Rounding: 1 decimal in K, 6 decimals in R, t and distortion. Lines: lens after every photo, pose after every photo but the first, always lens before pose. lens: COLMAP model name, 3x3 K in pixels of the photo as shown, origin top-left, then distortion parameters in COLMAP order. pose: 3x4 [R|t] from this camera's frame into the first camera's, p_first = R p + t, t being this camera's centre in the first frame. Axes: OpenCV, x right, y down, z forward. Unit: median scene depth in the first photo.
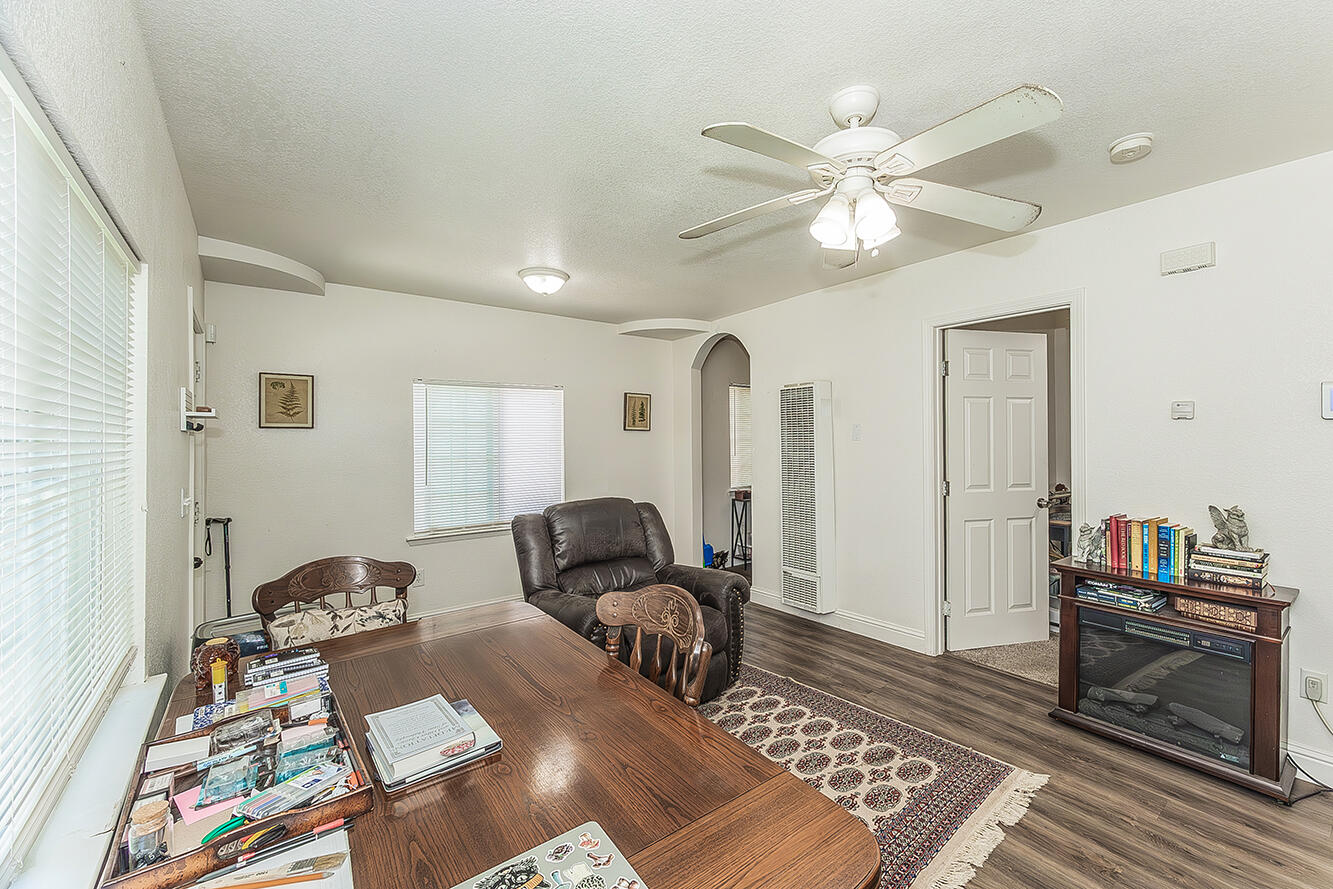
lens RADIAL K [[557.1, 0, 702.7], [0, 557.1, 437.0], [0, 0, 1]] dist [0.005984, -0.000423]
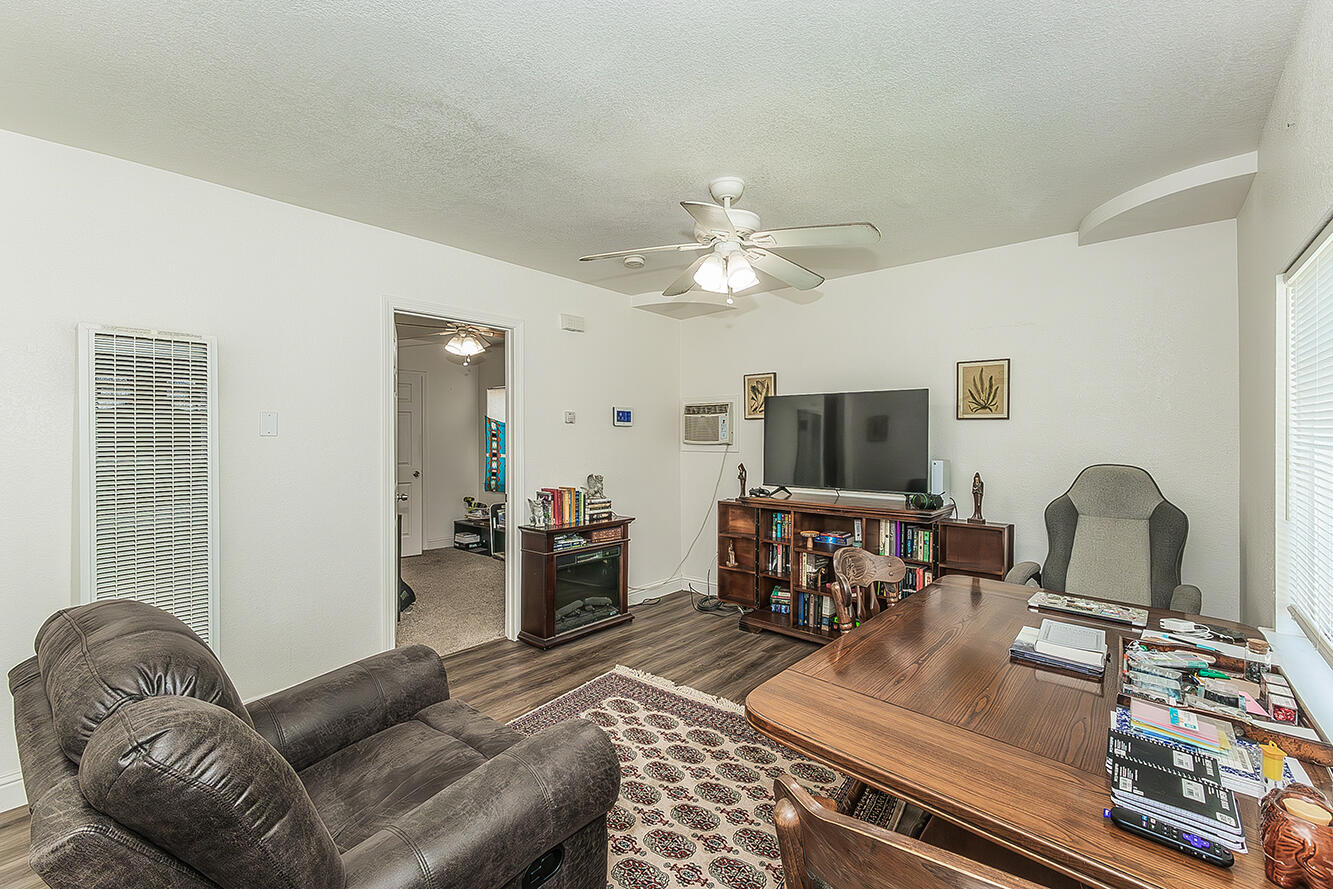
lens RADIAL K [[557.1, 0, 671.6], [0, 557.1, 442.1], [0, 0, 1]] dist [0.005984, -0.000423]
pose [[-0.181188, -0.001683, 0.983447, -0.764087], [0.001191, 0.999997, 0.001931, 0.020020], [-0.983448, 0.001521, -0.181185, 1.024901]]
